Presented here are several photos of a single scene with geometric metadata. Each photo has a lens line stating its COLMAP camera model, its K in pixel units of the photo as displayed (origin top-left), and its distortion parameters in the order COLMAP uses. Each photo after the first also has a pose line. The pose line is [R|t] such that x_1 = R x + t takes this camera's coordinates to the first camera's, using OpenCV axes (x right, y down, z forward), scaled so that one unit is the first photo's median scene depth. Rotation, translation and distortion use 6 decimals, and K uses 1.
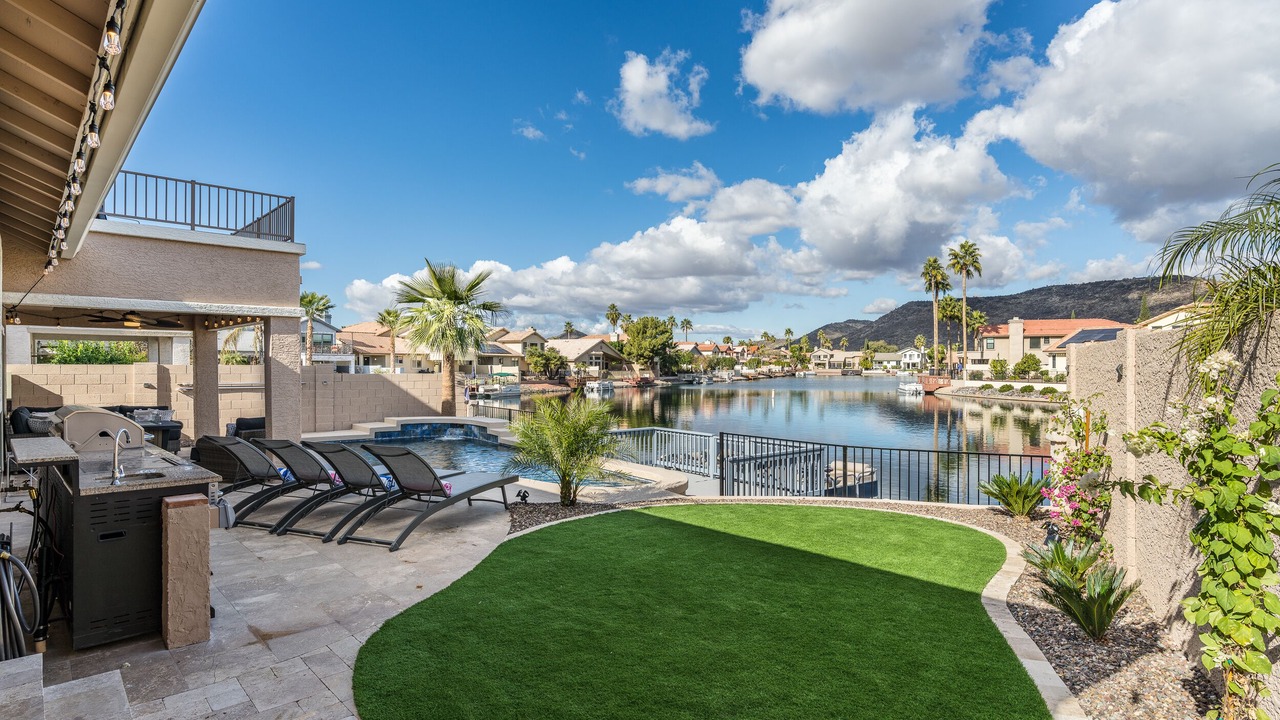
lens RADIAL K [[656.1, 0, 637.0], [0, 656.1, 361.4], [0, 0, 1]] dist [0.000315, -0.000019]
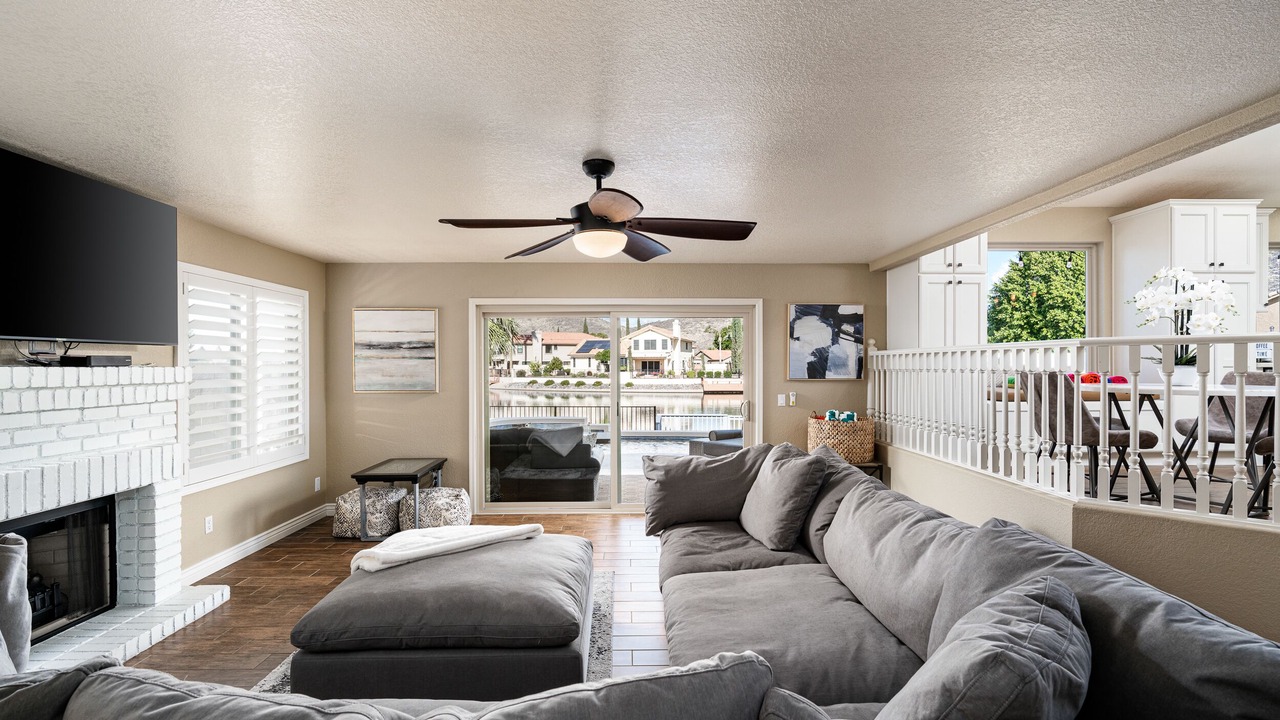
lens RADIAL K [[584.6, 0, 637.0], [0, 584.6, 365.5], [0, 0, 1]] dist [-0.002761, -0.000168]
pose [[0.650809, -0.002183, 0.759238, -0.194269], [-0.001002, 0.999993, 0.003733, 0.001284], [-0.759241, -0.003190, 0.650802, 0.073616]]
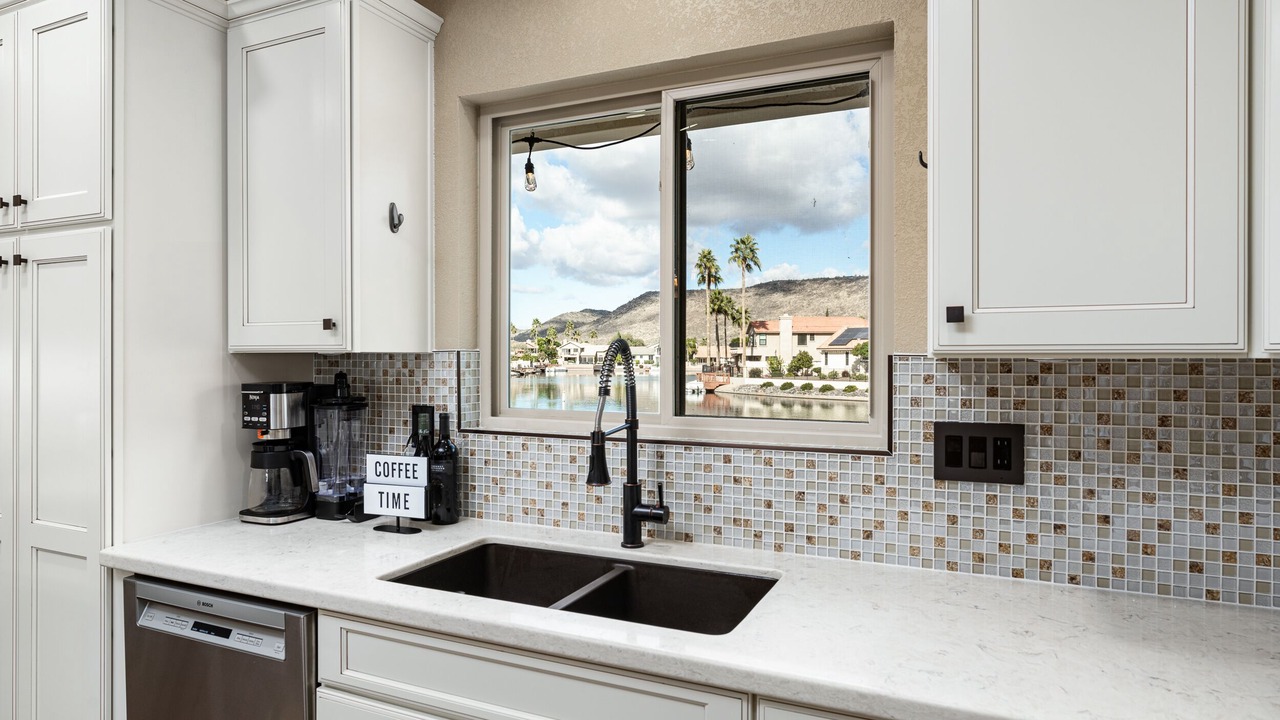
lens RADIAL K [[756.4, 0, 641.5], [0, 756.4, 359.2], [0, 0, 1]] dist [0.008379, 0.003595]
pose [[0.919980, -0.000835, 0.391964, -0.075696], [-0.002099, 0.999973, 0.007058, -0.005862], [-0.391959, -0.007316, 0.919953, 0.028282]]
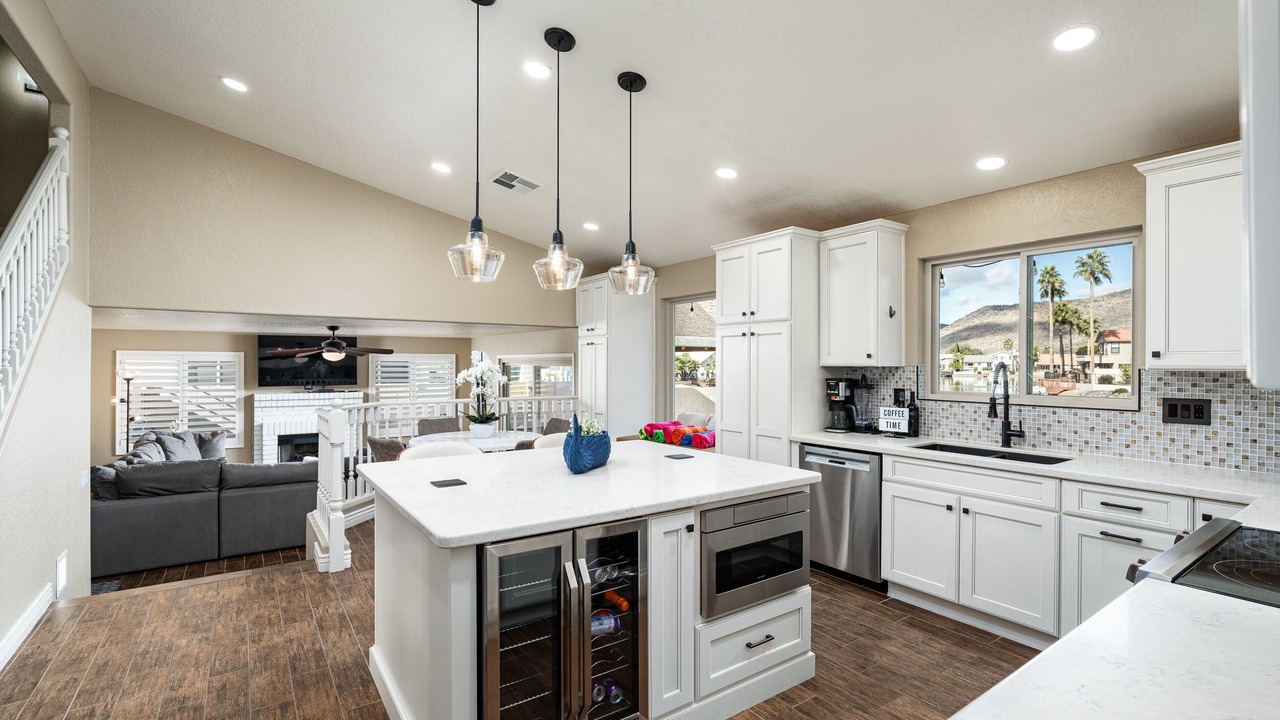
lens RADIAL K [[585.6, 0, 641.5], [0, 585.6, 365.0], [0, 0, 1]] dist [0.003656, 0.001078]
pose [[0.992914, 0.000837, -0.118831, -0.090838], [-0.000088, 0.999980, 0.006308, -0.006407], [0.118834, -0.006253, 0.992894, -0.001062]]
